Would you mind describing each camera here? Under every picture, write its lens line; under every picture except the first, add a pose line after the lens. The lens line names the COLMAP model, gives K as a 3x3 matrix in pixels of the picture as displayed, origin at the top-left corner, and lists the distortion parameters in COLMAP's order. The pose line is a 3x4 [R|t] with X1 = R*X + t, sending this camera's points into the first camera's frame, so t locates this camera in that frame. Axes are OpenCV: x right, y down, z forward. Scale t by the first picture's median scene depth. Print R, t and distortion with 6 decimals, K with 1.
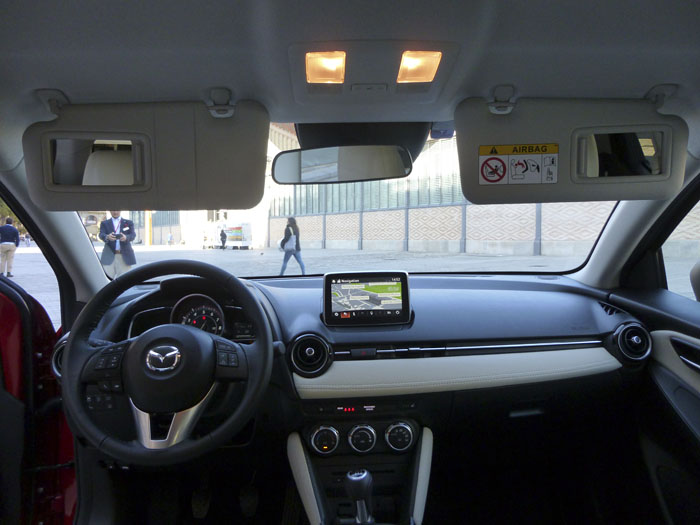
lens RADIAL K [[522.4, 0, 350.0], [0, 522.4, 262.5], [0, 0, 1]] dist [-0.081027, 0.050245]
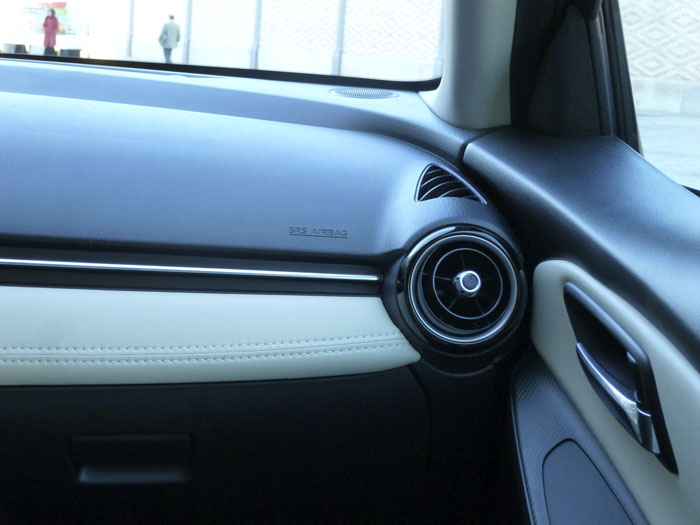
lens RADIAL K [[1185.3, 0, 350.0], [0, 1185.3, 262.5], [0, 0, 1]] dist [-0.011665, -0.048886]
pose [[0.996554, 0.079519, 0.023602, 0.473537], [-0.081899, 0.988380, 0.128050, 0.052656], [-0.013146, -0.129541, 0.991487, 0.279413]]
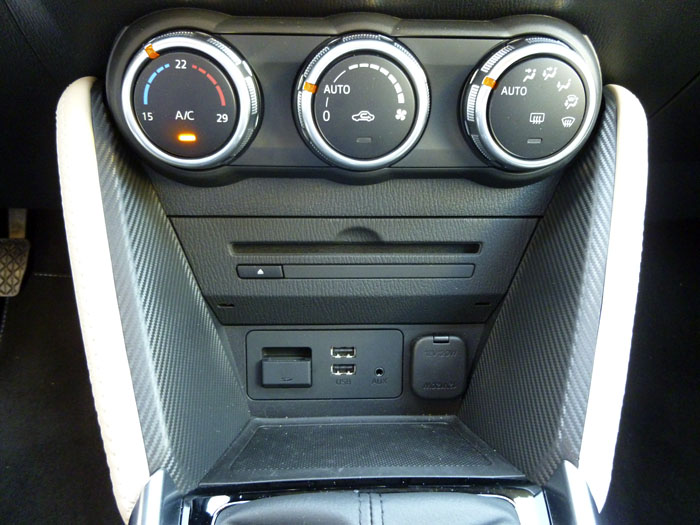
lens RADIAL K [[522.4, 0, 350.0], [0, 522.4, 262.5], [0, 0, 1]] dist [-0.081027, 0.050245]
pose [[0.999089, 0.037984, 0.019454, 0.015950], [-0.042636, 0.868743, 0.493424, 0.284222], [0.001841, -0.493804, 0.869571, 0.760266]]
